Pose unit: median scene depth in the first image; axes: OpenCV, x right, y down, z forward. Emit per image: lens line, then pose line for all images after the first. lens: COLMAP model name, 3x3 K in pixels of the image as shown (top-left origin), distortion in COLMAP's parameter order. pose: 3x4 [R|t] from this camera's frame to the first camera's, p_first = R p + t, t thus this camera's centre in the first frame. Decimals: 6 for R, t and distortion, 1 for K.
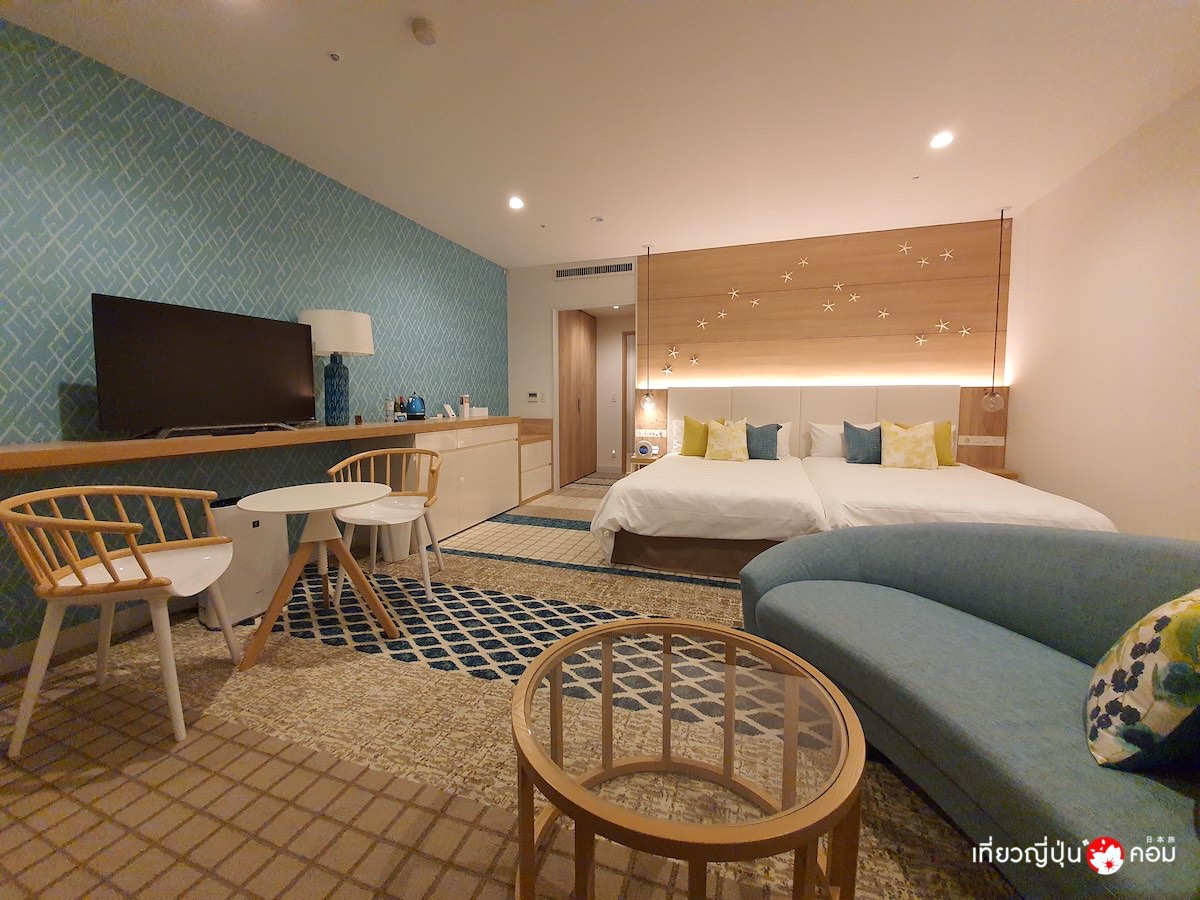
lens RADIAL K [[487.5, 0, 596.5], [0, 487.5, 439.7], [0, 0, 1]] dist [-0.007366, -0.006413]
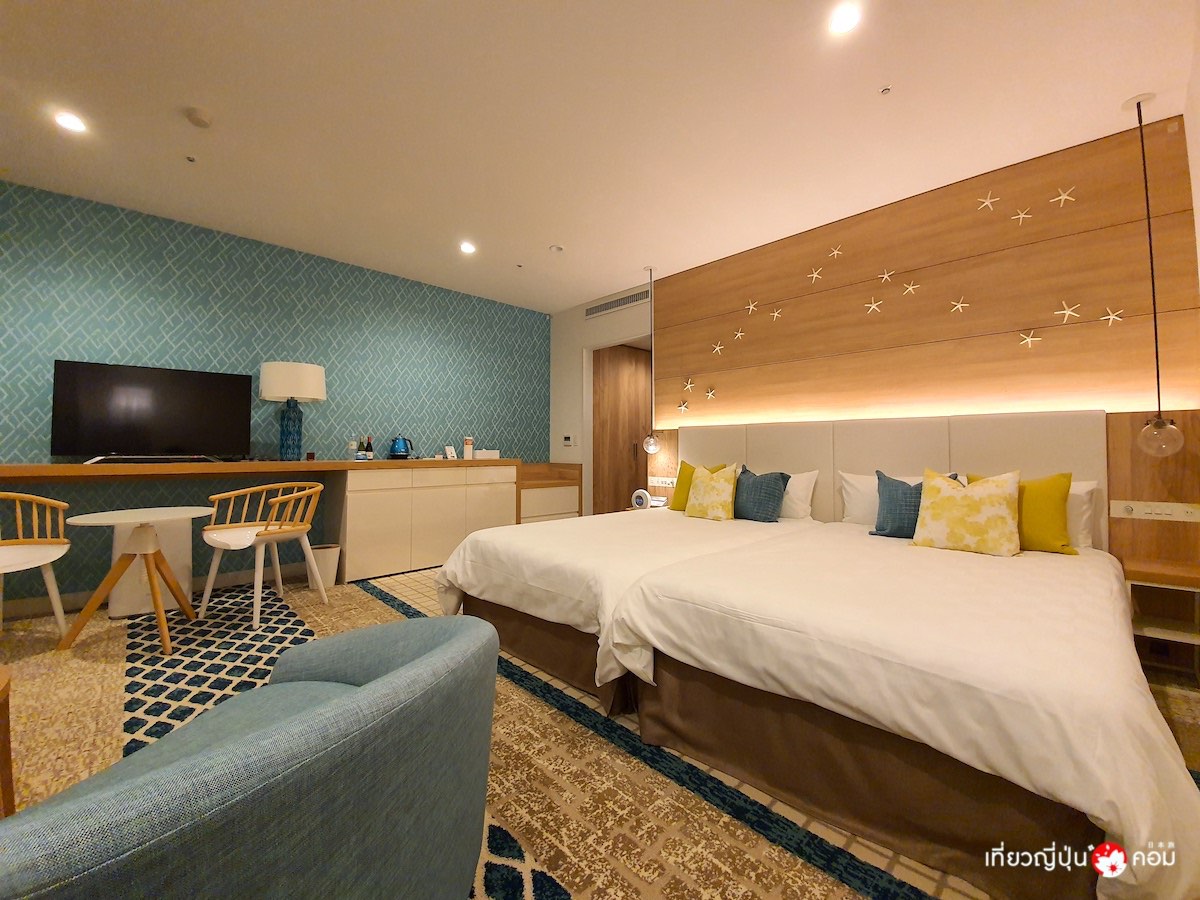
lens RADIAL K [[487.5, 0, 596.2], [0, 487.5, 437.1], [0, 0, 1]] dist [-0.007366, -0.006413]
pose [[0.885619, -0.009242, -0.464320, 0.533245], [-0.042516, 0.993990, -0.100877, 0.000077], [0.462462, 0.109080, 0.879904, 0.264750]]
